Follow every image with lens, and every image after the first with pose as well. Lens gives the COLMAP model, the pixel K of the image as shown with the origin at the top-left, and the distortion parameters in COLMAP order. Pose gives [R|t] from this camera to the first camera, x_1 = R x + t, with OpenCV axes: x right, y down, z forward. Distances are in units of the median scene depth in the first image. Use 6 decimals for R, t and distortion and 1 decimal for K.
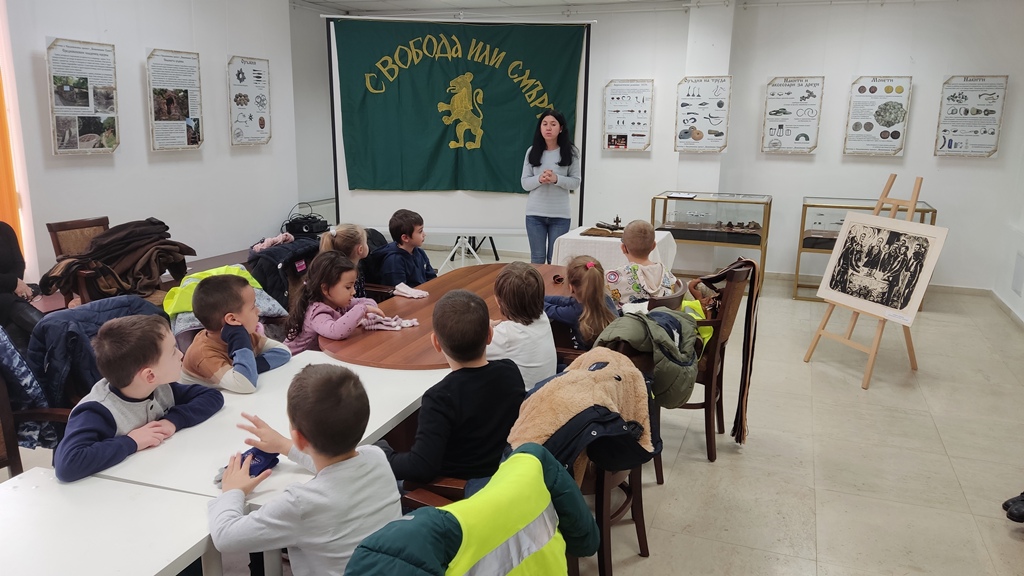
lens RADIAL K [[712.5, 0, 512.0], [0, 712.5, 288.0], [0, 0, 1]] dist [0.093691, -0.125975]
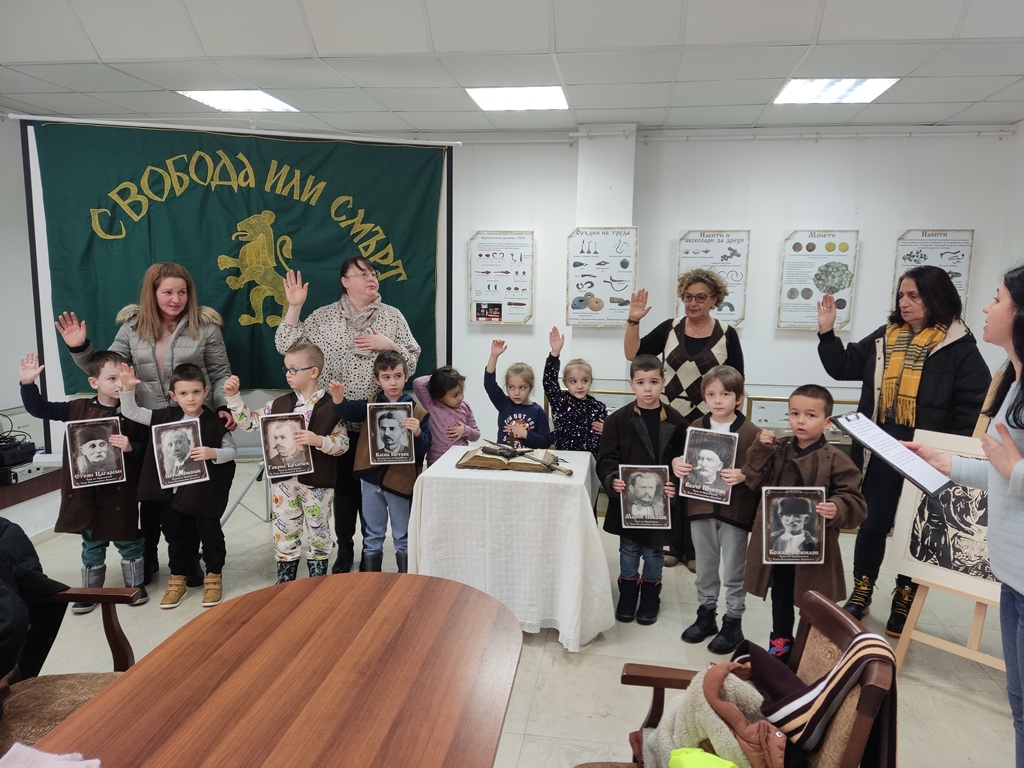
lens RADIAL K [[745.7, 0, 514.4], [0, 745.7, 384.2], [0, 0, 1]] dist [0.134699, -0.200586]
pose [[0.976922, -0.026946, 0.211889, 0.008065], [0.046944, 0.994842, -0.089924, -0.071443], [-0.208373, 0.097796, 0.973148, 0.299180]]
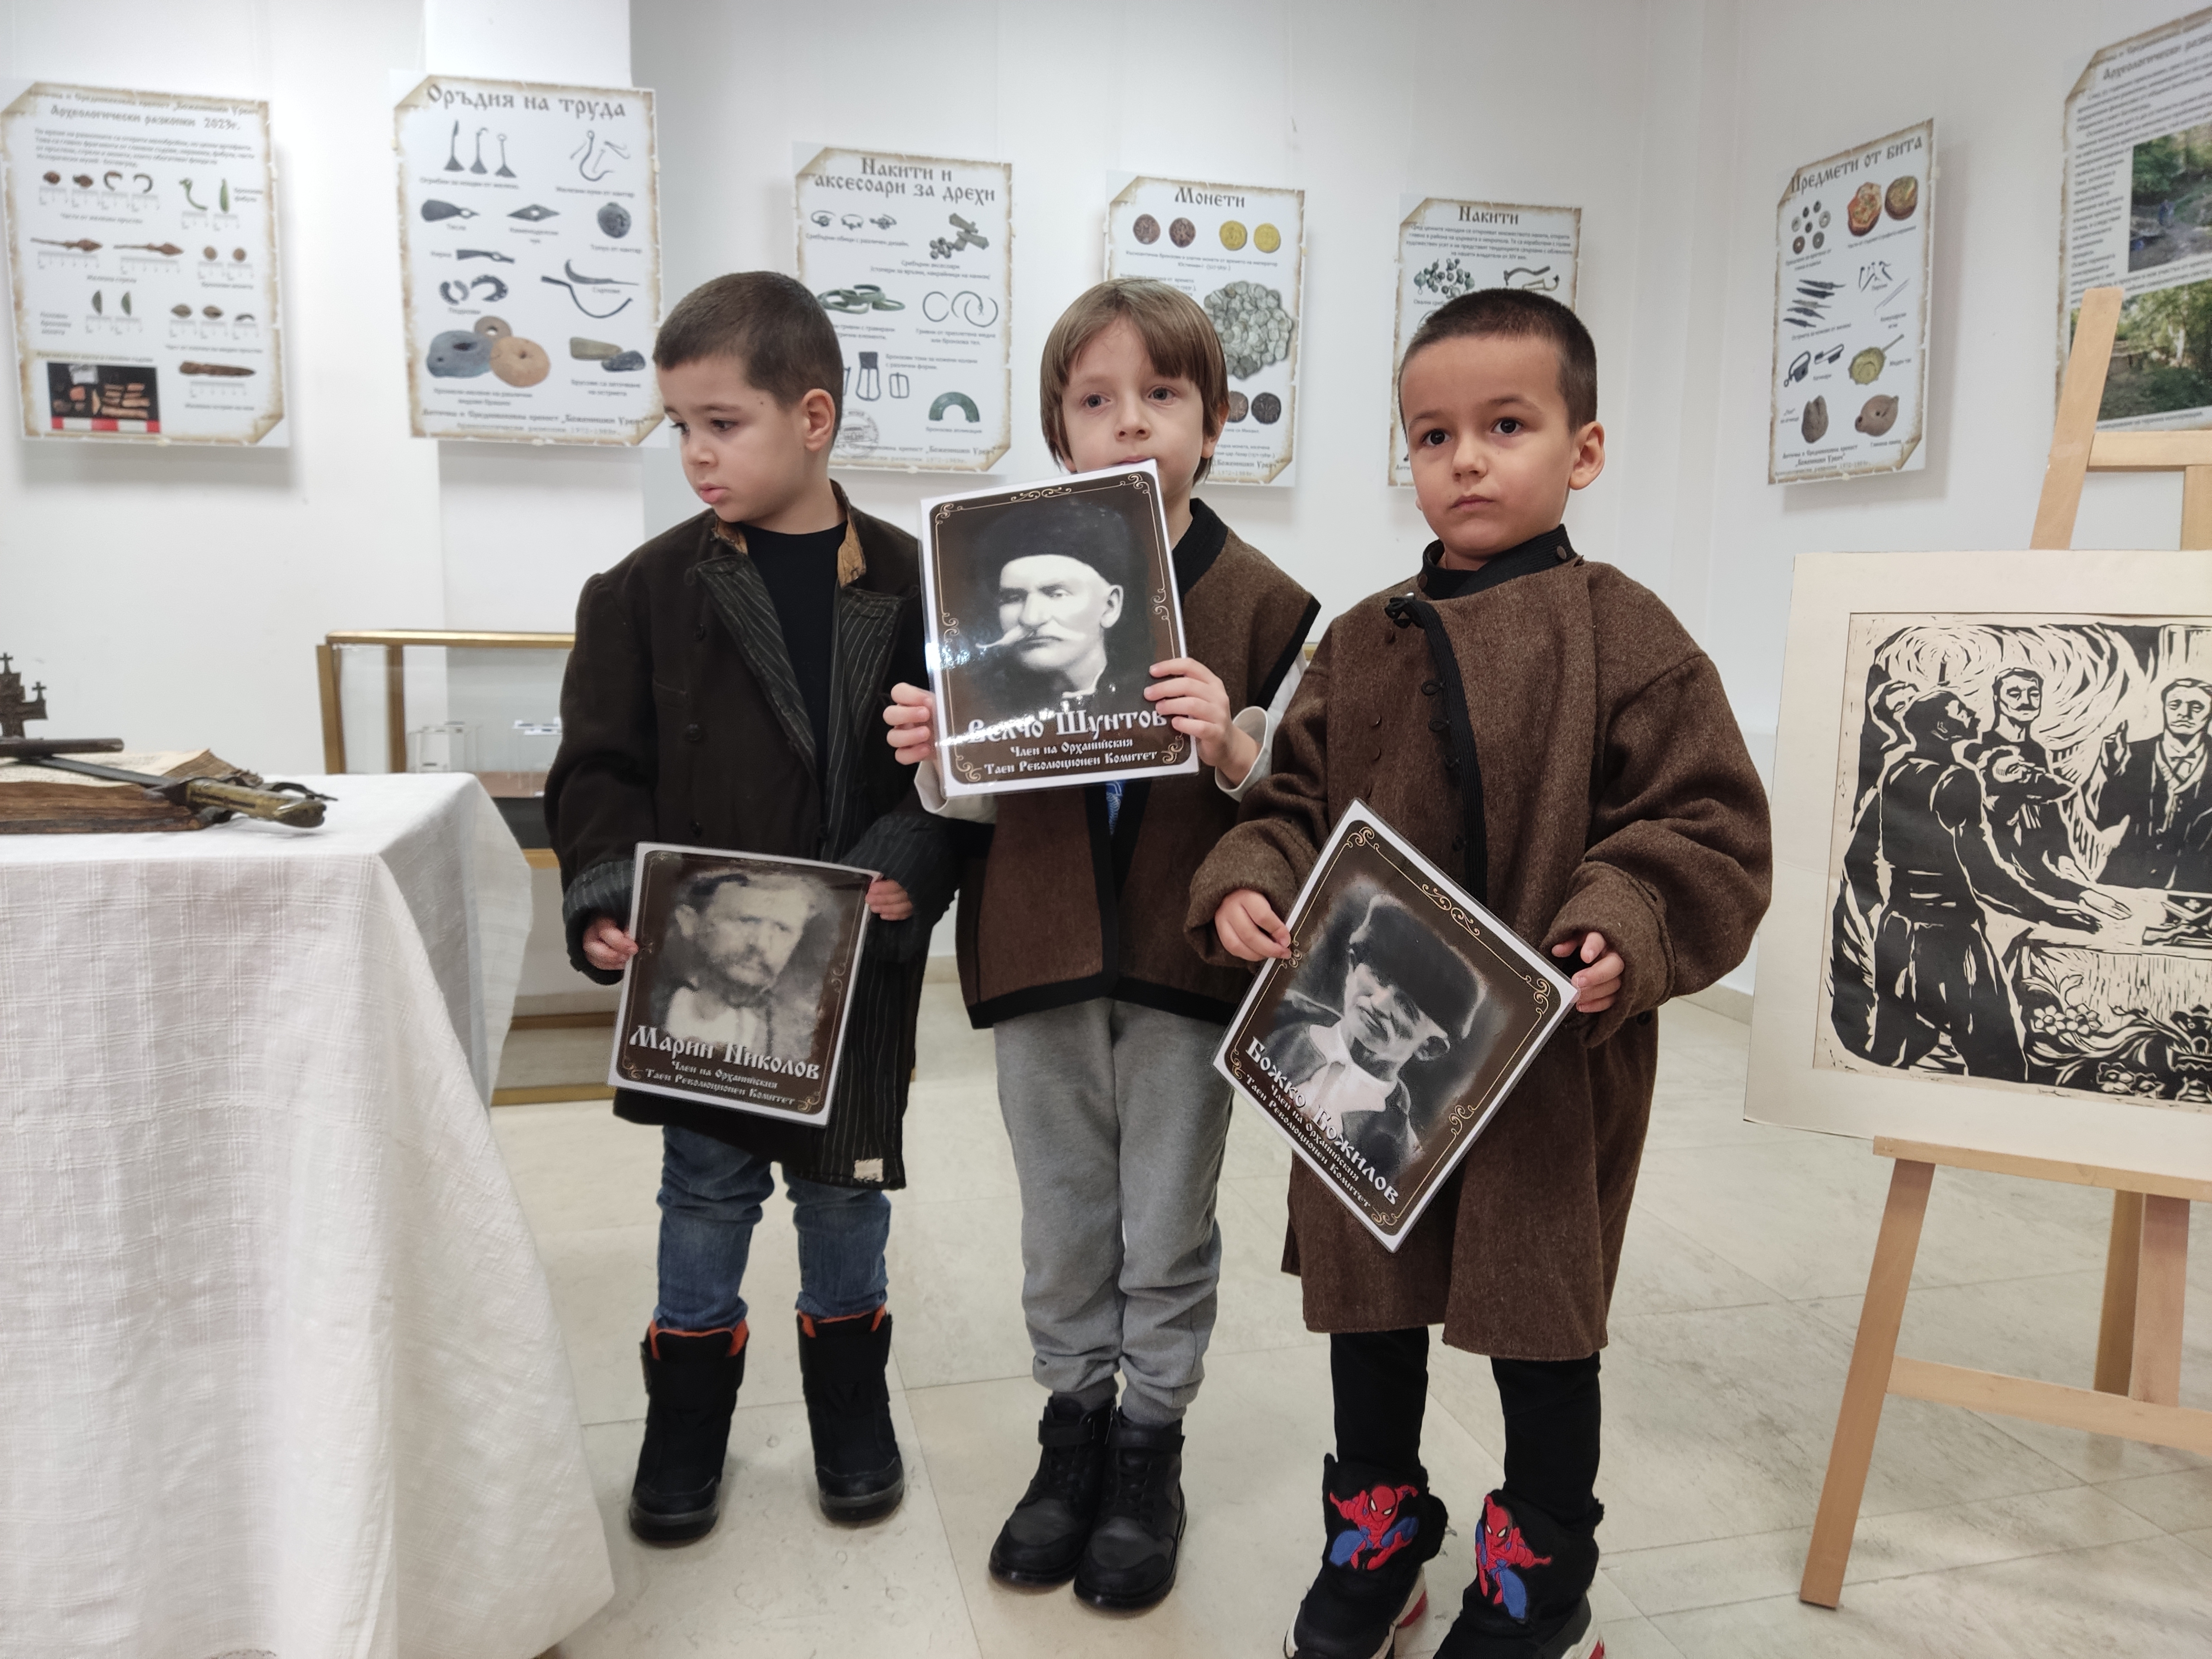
lens RADIAL K [[1652.7, 0, 1120.2], [0, 1652.7, 845.4], [0, 0, 1]] dist [0.023593, -0.036896]
pose [[0.806810, -0.078035, 0.585635, 0.115796], [0.130506, 0.990293, -0.047840, -0.028412], [-0.576217, 0.115027, 0.809162, 0.582101]]
